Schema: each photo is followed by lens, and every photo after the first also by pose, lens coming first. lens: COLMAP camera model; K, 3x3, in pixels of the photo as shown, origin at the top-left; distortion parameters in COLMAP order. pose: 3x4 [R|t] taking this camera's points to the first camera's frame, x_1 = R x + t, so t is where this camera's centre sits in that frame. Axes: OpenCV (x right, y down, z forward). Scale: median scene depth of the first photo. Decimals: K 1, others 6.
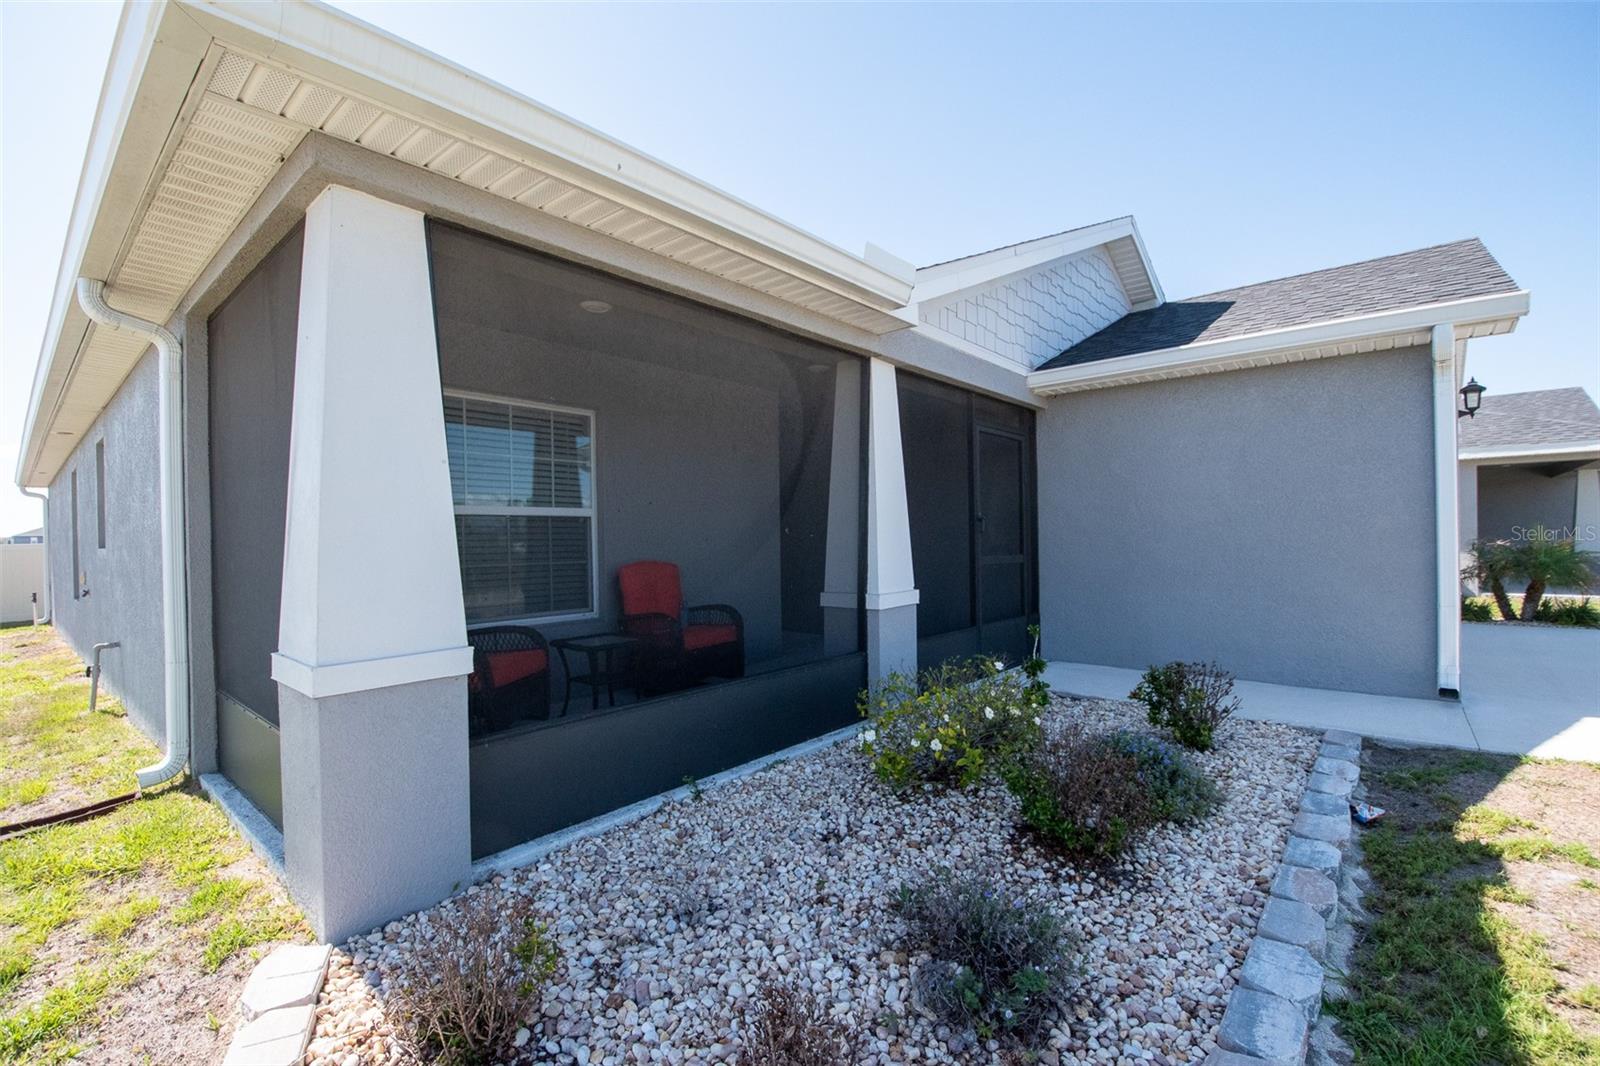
lens RADIAL K [[706.1, 0, 812.4], [0, 706.1, 537.3], [0, 0, 1]] dist [0.000603, 0.000102]
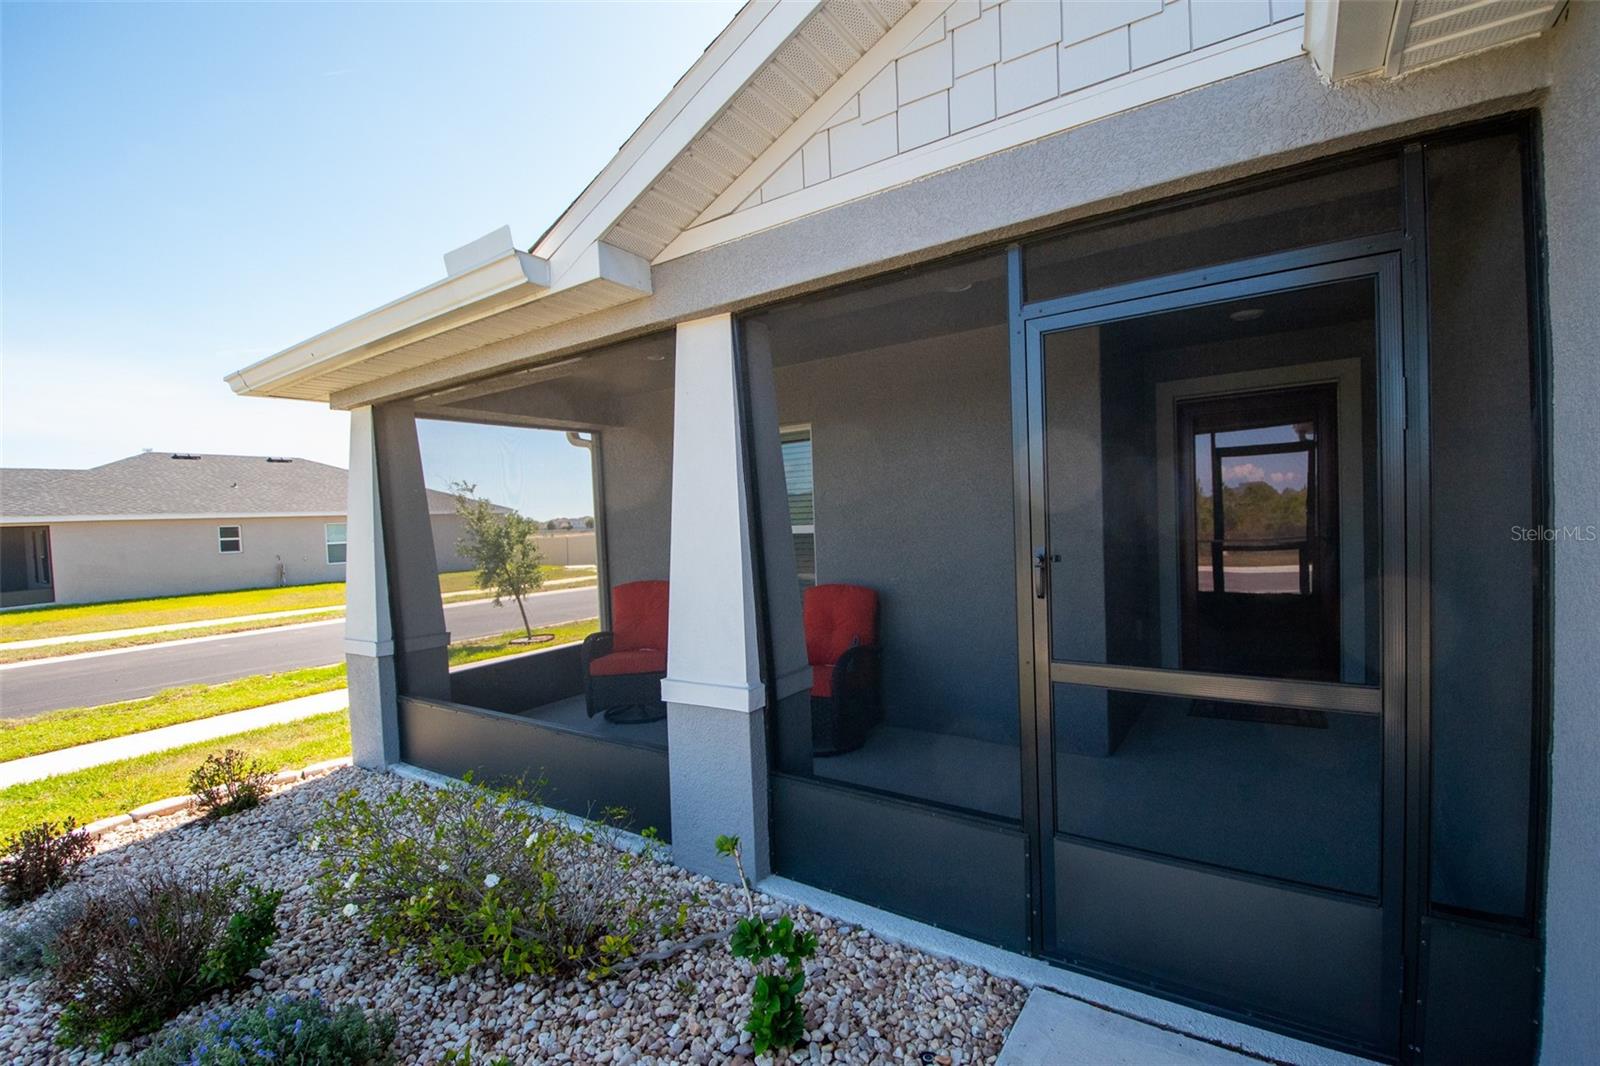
lens RADIAL K [[706.1, 0, 812.4], [0, 706.1, 537.3], [0, 0, 1]] dist [0.000603, 0.000102]
pose [[0.079255, 0.003390, -0.996849, 0.677016], [0.006012, 0.999974, 0.003878, -0.047601], [0.996836, -0.006300, 0.079232, 0.948126]]
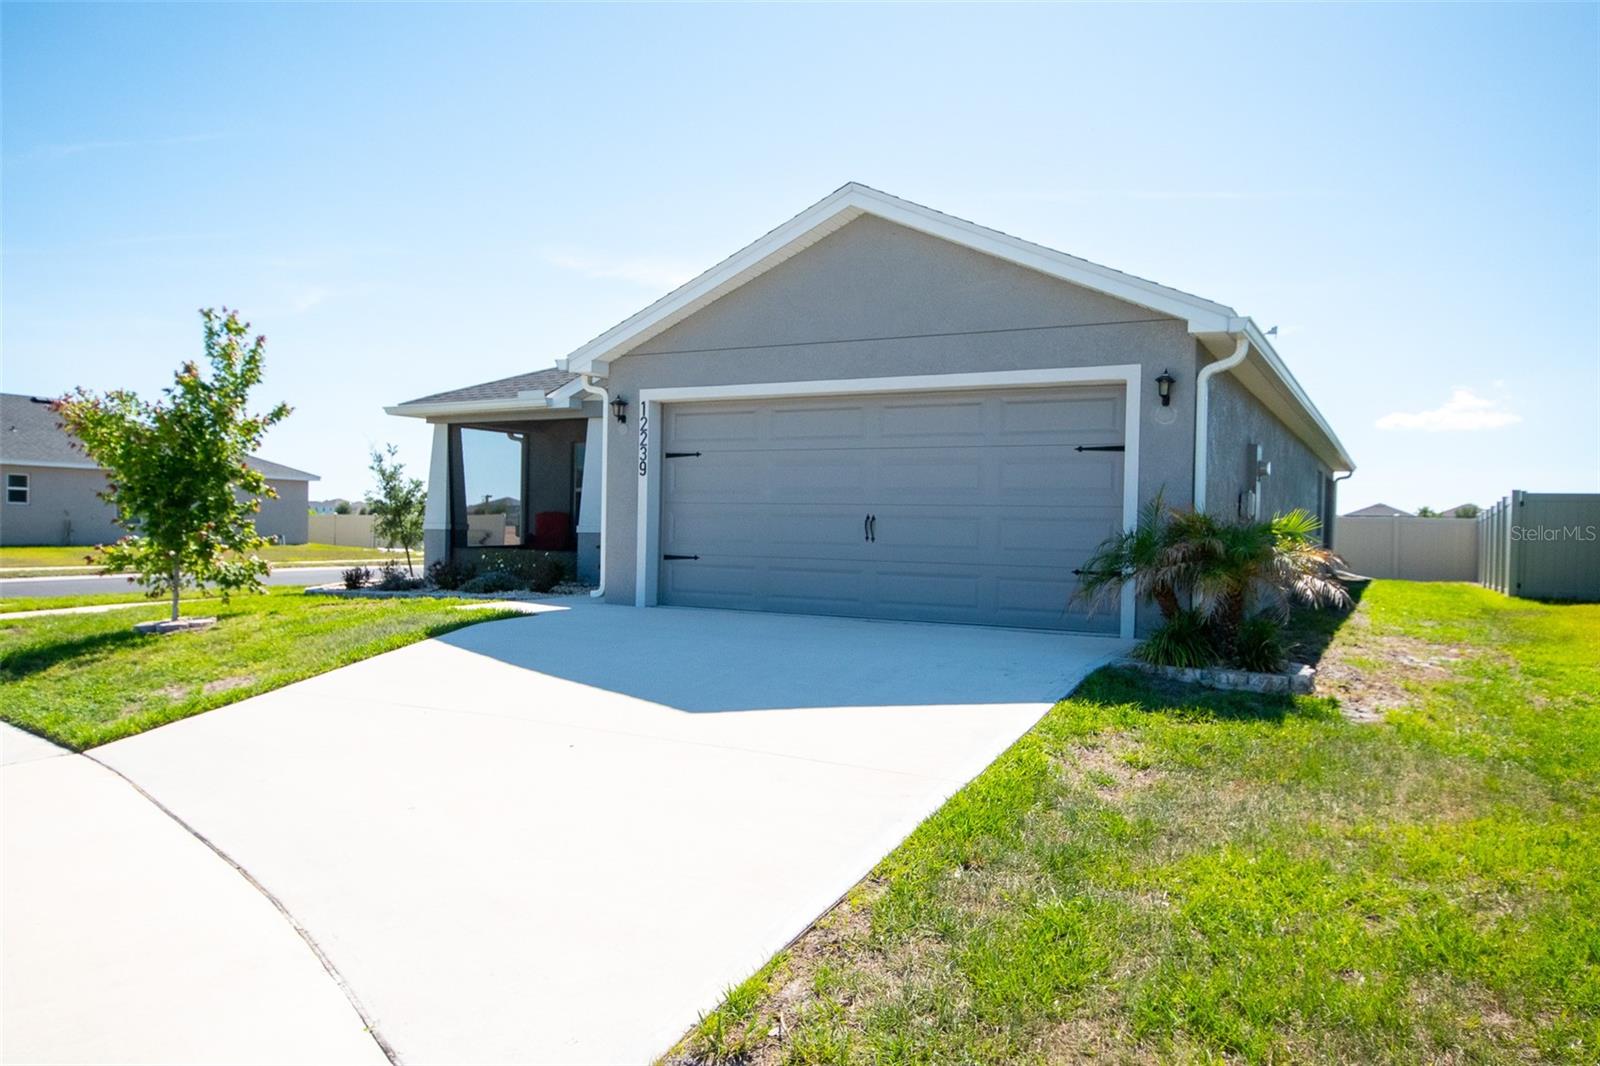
lens RADIAL K [[1098.8, 0, 800.0], [0, 1098.8, 533.0], [0, 0, 1]] dist [-0.002977, -0.002105]
pose [[0.174133, -0.009116, -0.984680, 3.169512], [-0.051142, 0.998524, -0.018288, 0.118153], [0.983393, 0.053543, 0.173410, 0.948123]]
